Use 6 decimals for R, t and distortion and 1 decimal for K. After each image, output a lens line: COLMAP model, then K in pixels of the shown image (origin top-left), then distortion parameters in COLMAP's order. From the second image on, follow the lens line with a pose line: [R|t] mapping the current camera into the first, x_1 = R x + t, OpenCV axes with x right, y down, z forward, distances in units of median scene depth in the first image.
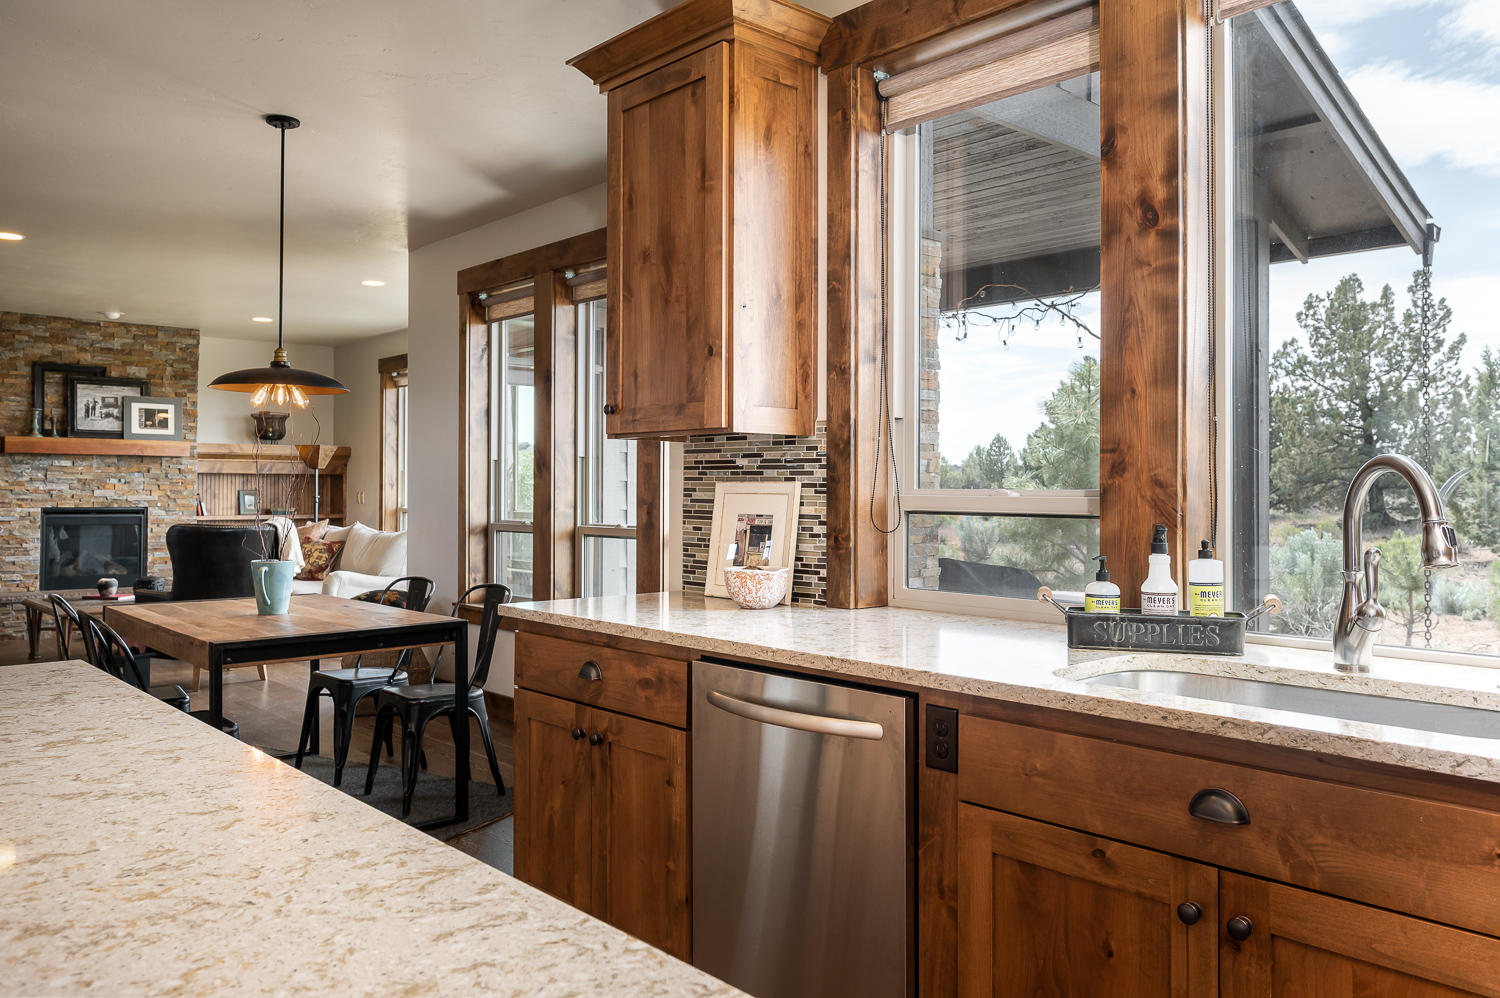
lens RADIAL K [[1085.1, 0, 749.5], [0, 1085.1, 494.0], [0, 0, 1]] dist [-0.003022, 0.001470]
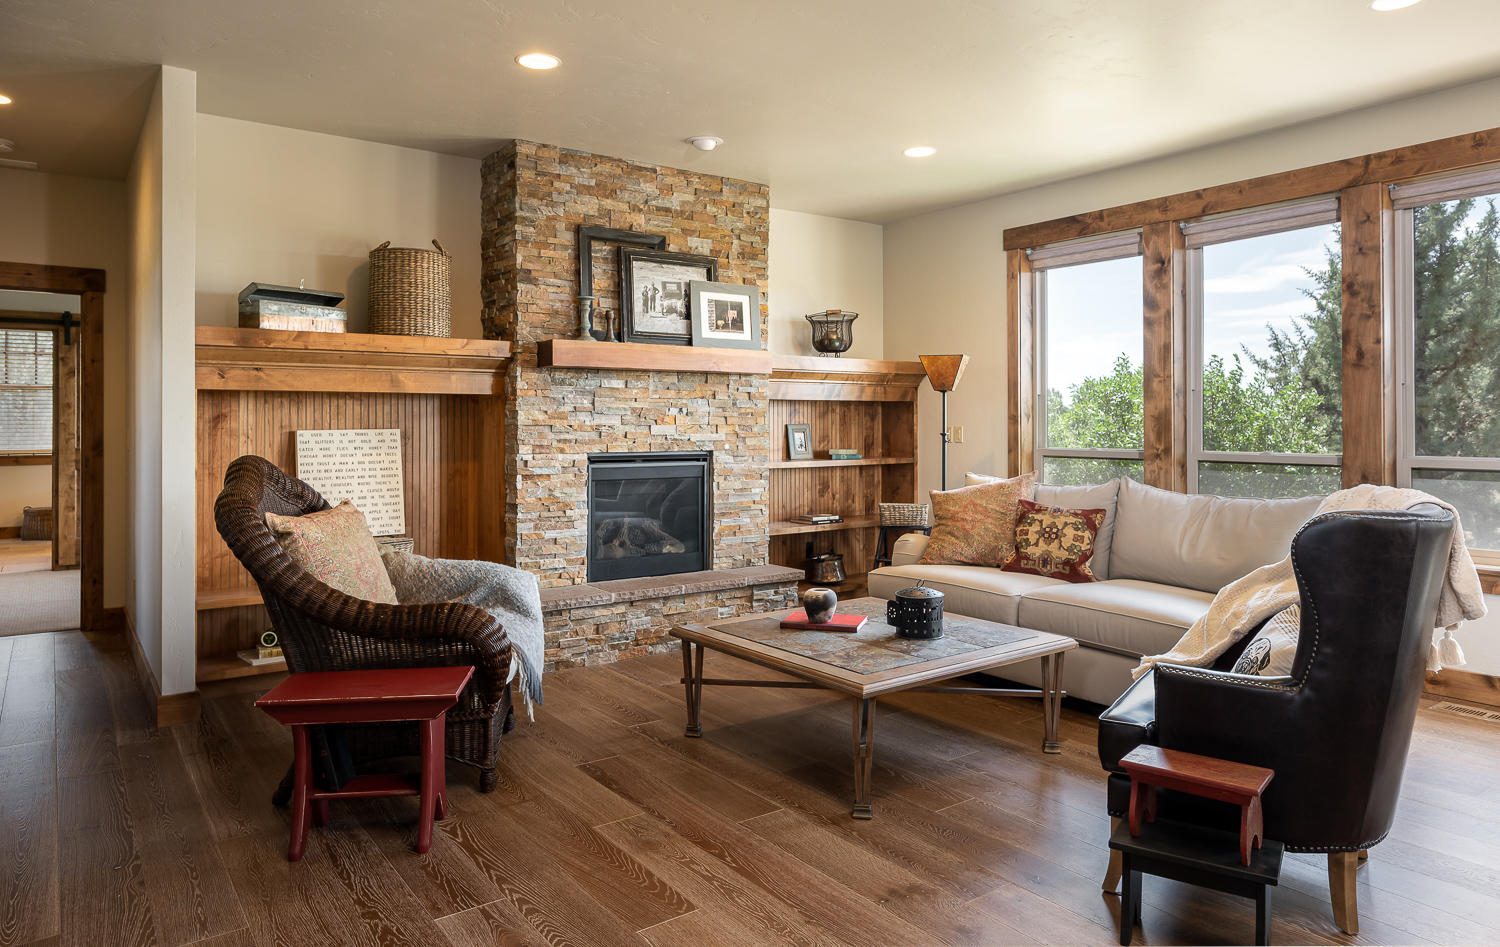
lens RADIAL K [[940.2, 0, 769.8], [0, 940.2, 433.2], [0, 0, 1]] dist [-0.000138, -0.000010]
pose [[0.994846, -0.004426, -0.101297, -0.477528], [0.005240, 0.999956, 0.007771, -0.002890], [0.101258, -0.008261, 0.994826, 0.446655]]
